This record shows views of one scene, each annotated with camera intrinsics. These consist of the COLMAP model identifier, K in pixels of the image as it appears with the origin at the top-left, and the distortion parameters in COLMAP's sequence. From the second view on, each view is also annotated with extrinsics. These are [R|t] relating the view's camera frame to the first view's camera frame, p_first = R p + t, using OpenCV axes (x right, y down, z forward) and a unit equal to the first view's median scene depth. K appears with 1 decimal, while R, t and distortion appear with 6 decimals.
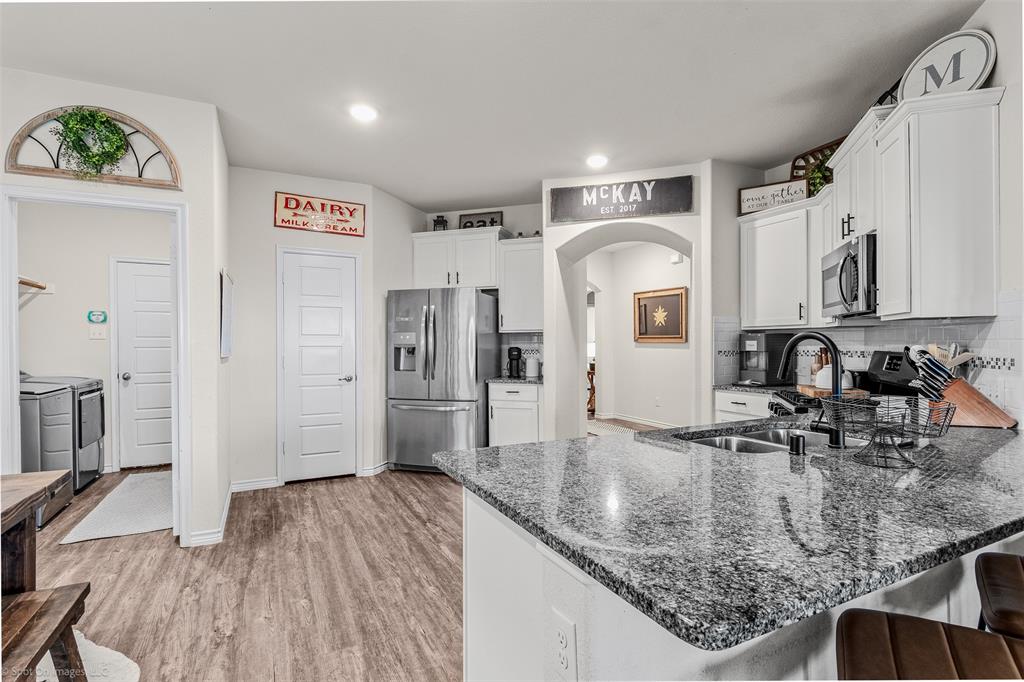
lens RADIAL K [[508.3, 0, 531.3], [0, 508.3, 346.2], [0, 0, 1]] dist [0.001508, -0.003281]
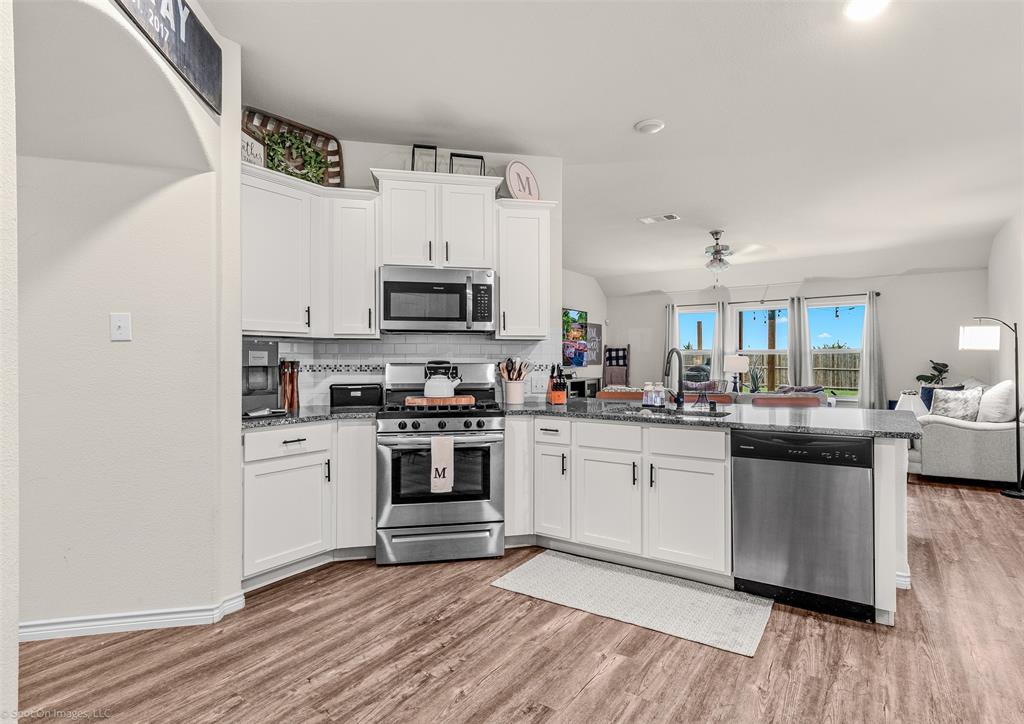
lens RADIAL K [[518.2, 0, 537.5], [0, 518.2, 364.6], [0, 0, 1]] dist [0.001730, 0.003774]
pose [[-0.483023, -0.000513, 0.875608, -0.342418], [0.007437, 0.999961, 0.004688, 0.006801], [-0.875576, 0.008776, -0.483001, 0.964704]]
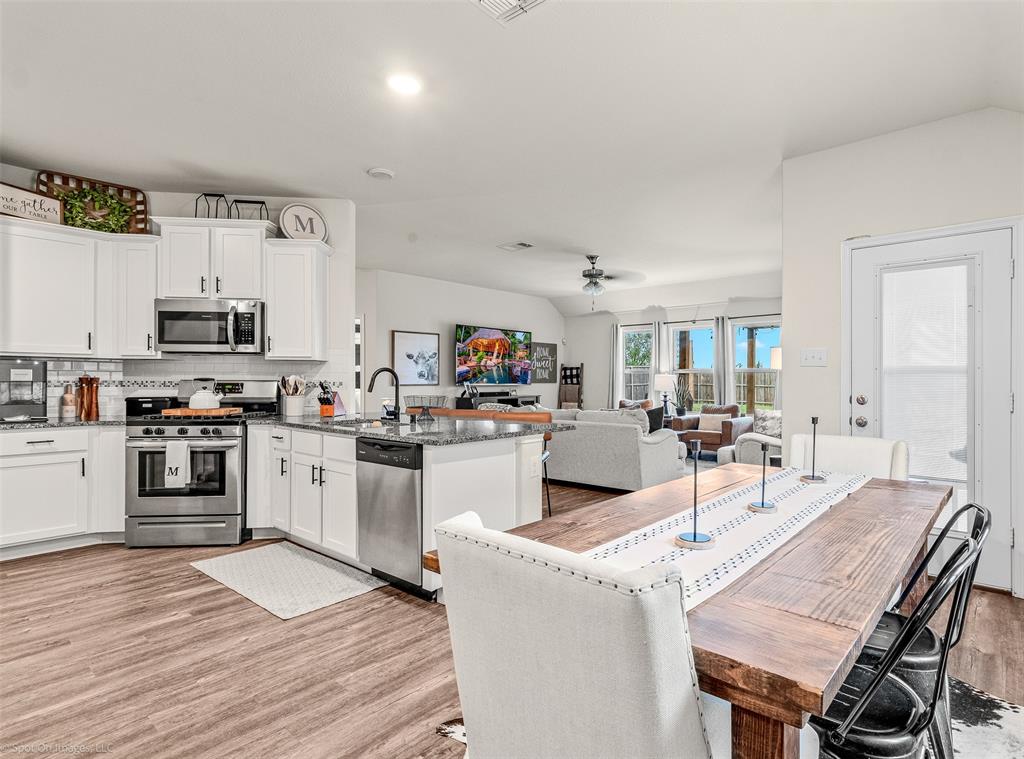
lens RADIAL K [[525.9, 0, 572.1], [0, 525.9, 379.5], [0, 0, 1]] dist [0.004539, -0.000783]
pose [[-0.398201, 0.002694, 0.917294, -0.709872], [0.001944, 0.999996, -0.002093, 0.009731], [-0.917296, 0.000950, -0.398205, 0.485397]]
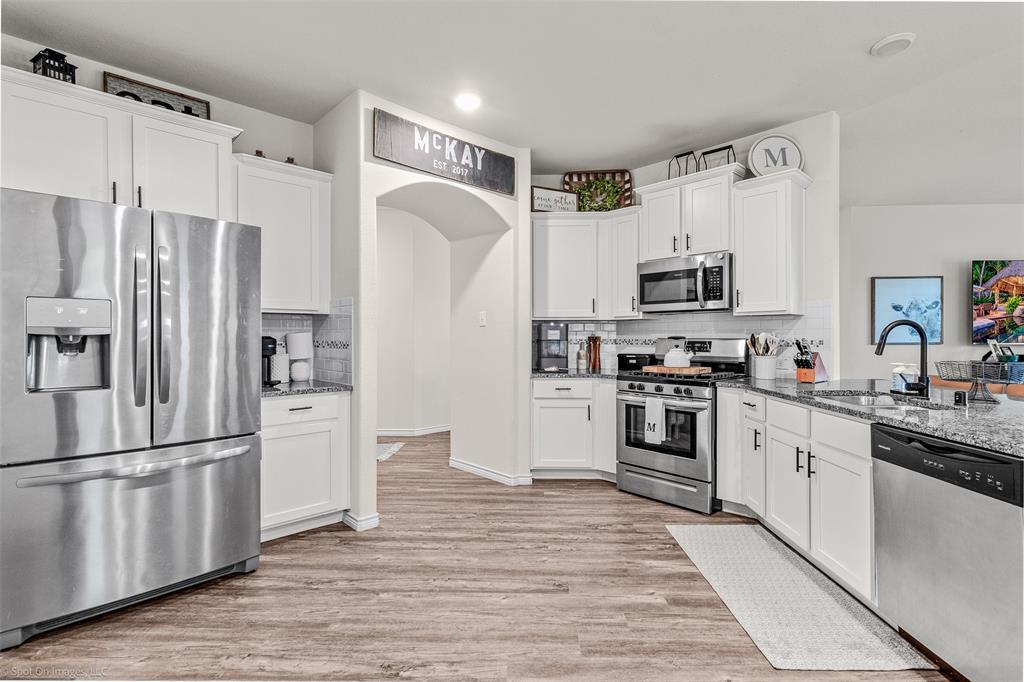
lens RADIAL K [[479.6, 0, 528.0], [0, 479.6, 340.4], [0, 0, 1]] dist [0.002290, -0.001365]
pose [[0.476450, -0.002972, 0.879196, -0.467705], [0.004367, 0.999990, 0.001014, 0.008848], [-0.879191, 0.003357, 0.476458, 0.537875]]
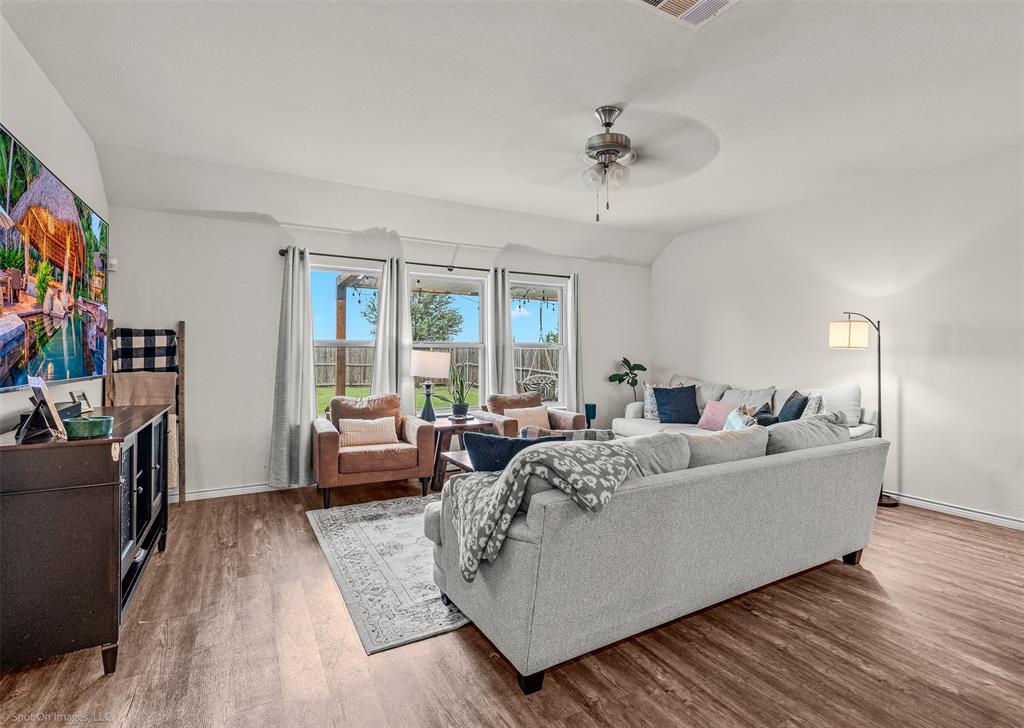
lens RADIAL K [[518.2, 0, 553.3], [0, 518.2, 353.9], [0, 0, 1]] dist [0.001730, 0.003774]
pose [[-0.998198, 0.002614, -0.059947, 0.826054], [0.002295, 0.999983, 0.005381, -0.009819], [0.059960, 0.005234, -0.998187, 0.556401]]
